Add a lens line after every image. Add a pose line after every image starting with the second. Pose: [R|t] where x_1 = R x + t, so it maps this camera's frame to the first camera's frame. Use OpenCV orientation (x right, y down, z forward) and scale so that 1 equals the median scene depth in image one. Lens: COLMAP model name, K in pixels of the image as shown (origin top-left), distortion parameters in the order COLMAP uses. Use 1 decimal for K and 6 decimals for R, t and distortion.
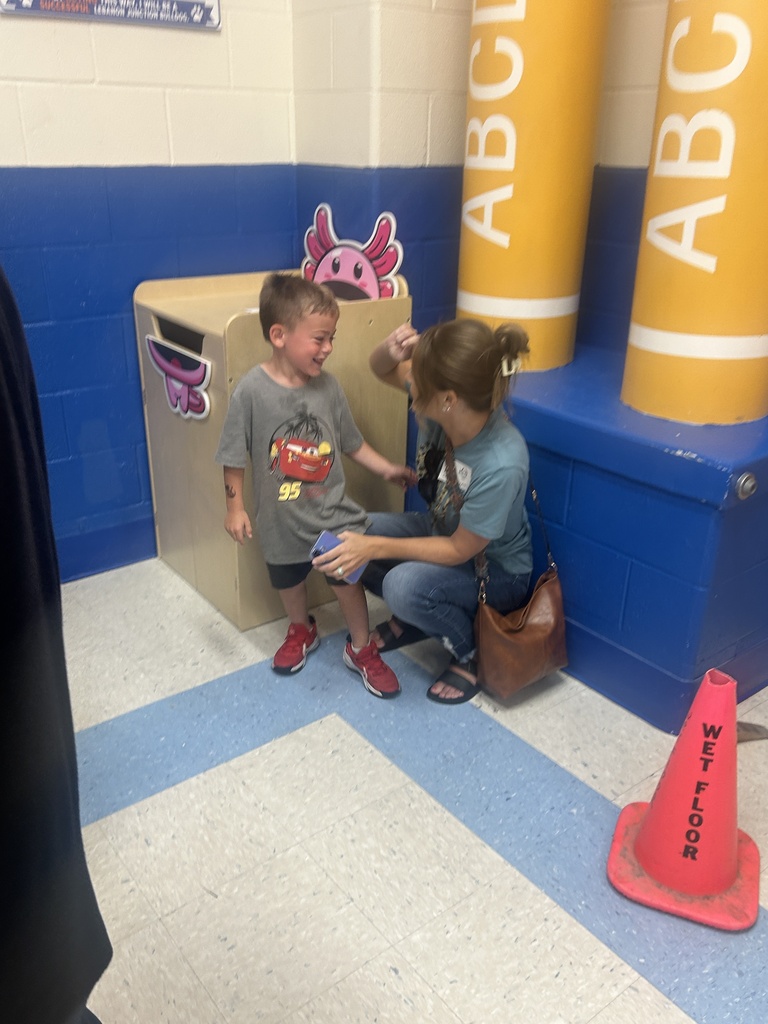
lens RADIAL K [[867.7, 0, 377.3], [0, 867.7, 519.9], [0, 0, 1]] dist [0.010114, -0.004483]
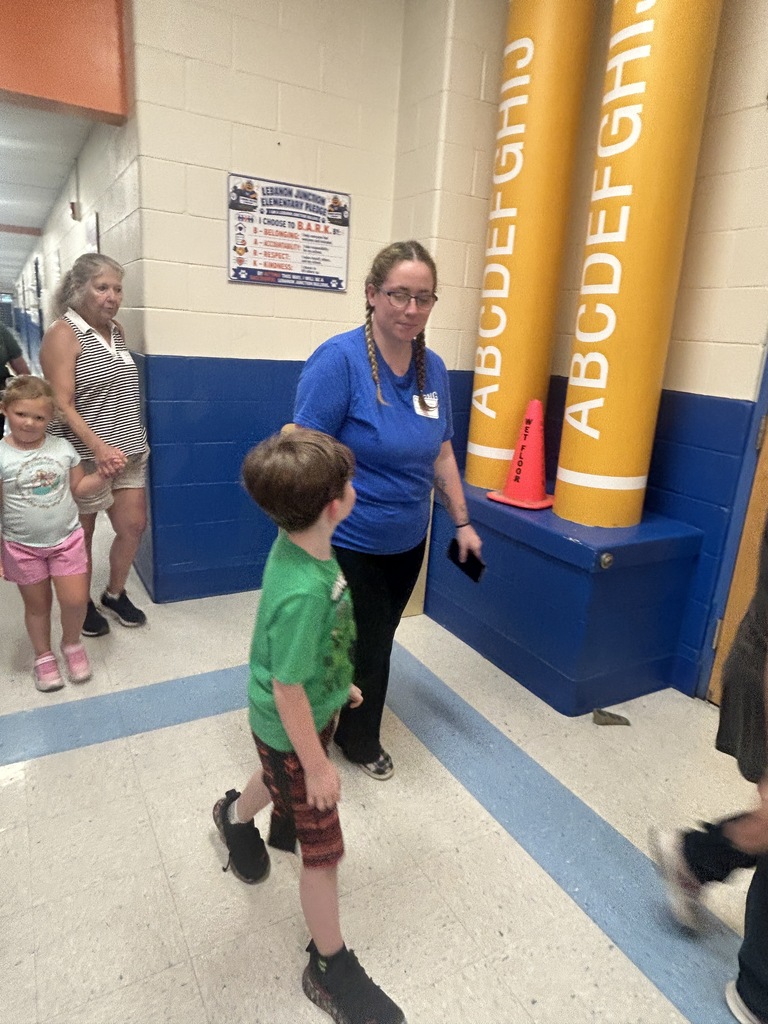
lens RADIAL K [[630.0, 0, 391.0], [0, 630.0, 505.8], [0, 0, 1]] dist [0.003749, 0.000420]
pose [[0.990099, 0.082319, -0.113697, 0.121601], [-0.099429, 0.983039, -0.154105, 0.079060], [0.099083, 0.163884, 0.981491, -0.249398]]
